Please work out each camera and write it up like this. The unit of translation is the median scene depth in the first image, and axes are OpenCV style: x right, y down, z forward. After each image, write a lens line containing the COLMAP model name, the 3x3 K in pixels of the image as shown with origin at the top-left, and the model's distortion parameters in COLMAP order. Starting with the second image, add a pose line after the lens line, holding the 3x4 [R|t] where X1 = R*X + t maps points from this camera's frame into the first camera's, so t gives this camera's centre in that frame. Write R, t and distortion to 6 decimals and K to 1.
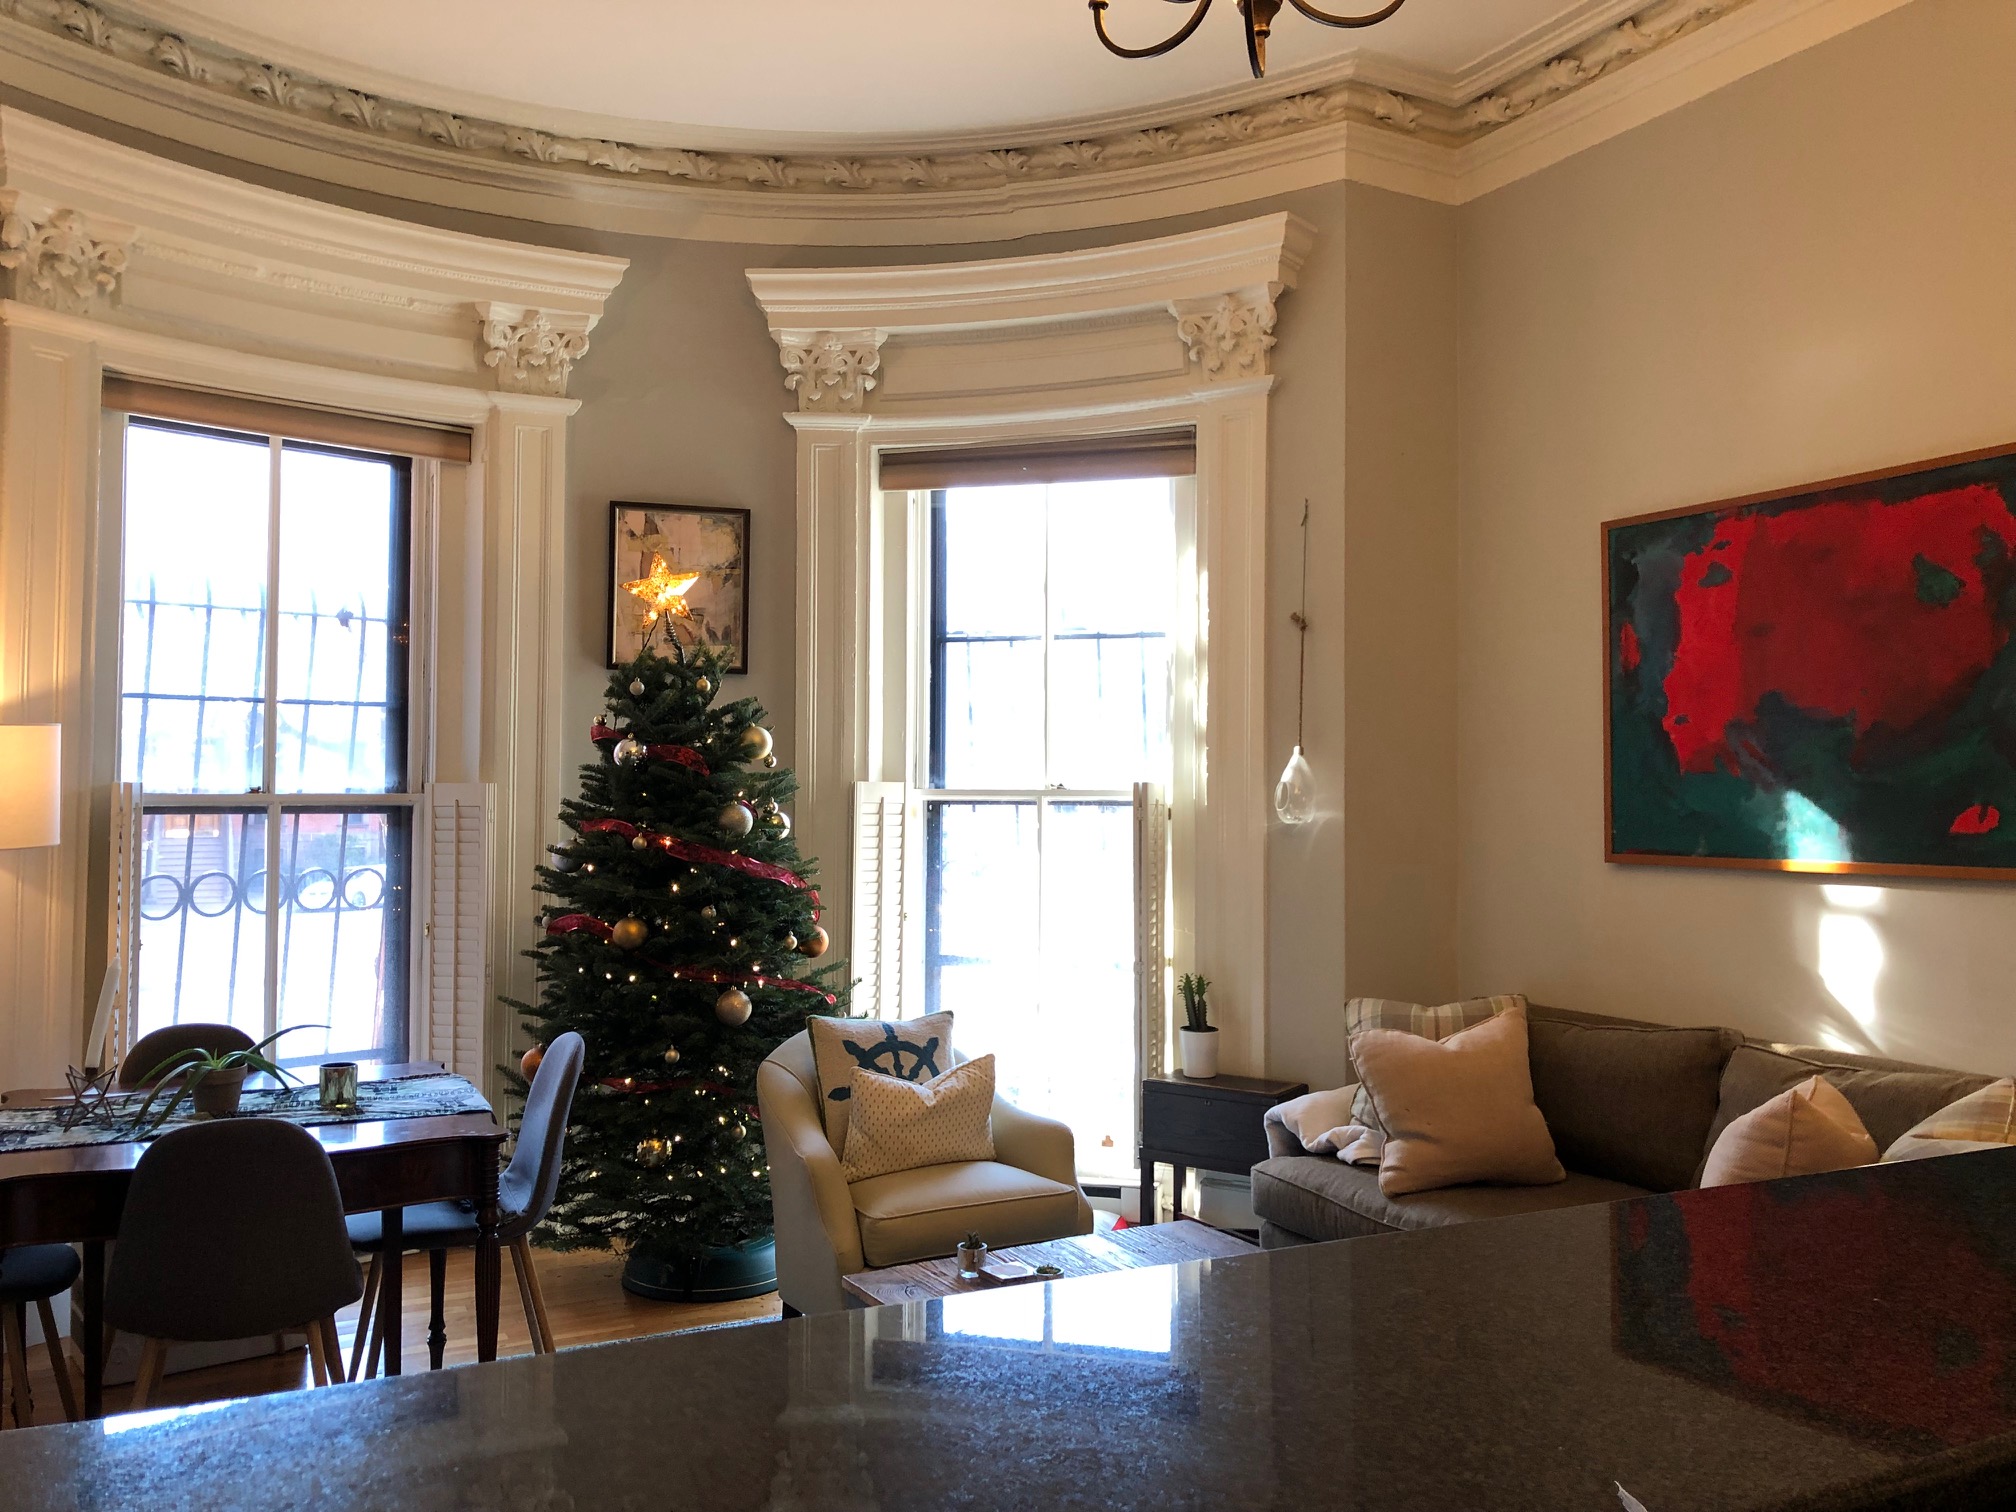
lens RADIAL K [[1685.8, 0, 1008.0], [0, 1685.8, 756.0], [0, 0, 1]] dist [-0.066740, 0.005415]
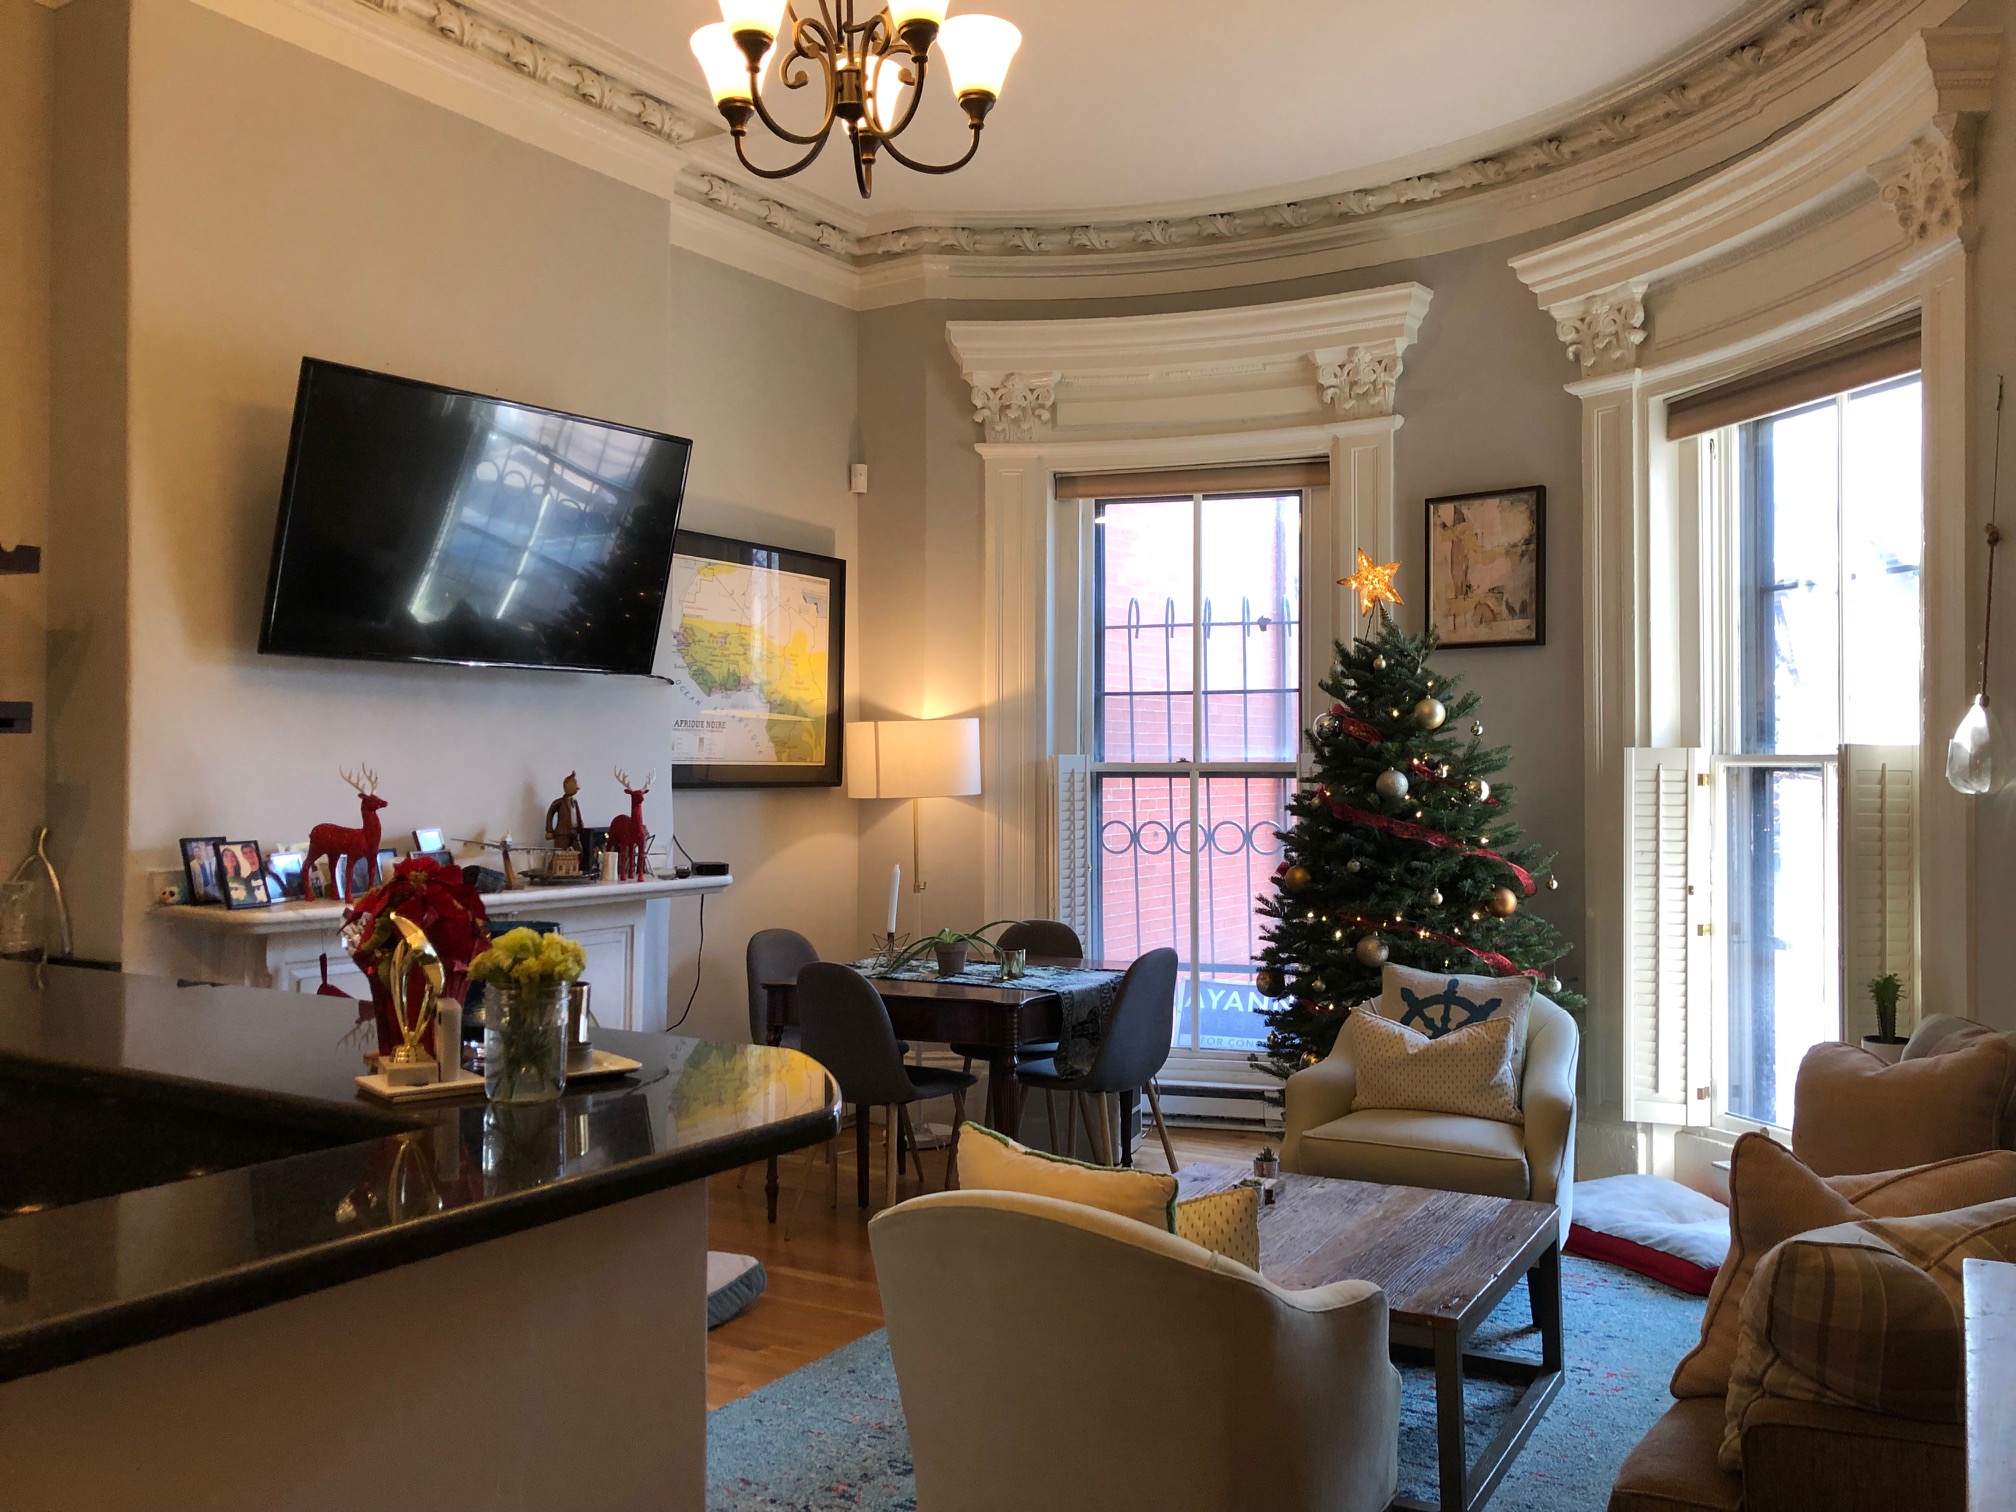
lens RADIAL K [[1640.1, 0, 1008.0], [0, 1640.1, 756.0], [0, 0, 1]] dist [-0.045603, -0.110450]
pose [[0.445652, -0.008716, -0.895164, 0.608889], [0.026134, 0.999653, 0.003277, 0.008261], [0.894825, -0.024854, 0.445725, 0.261336]]
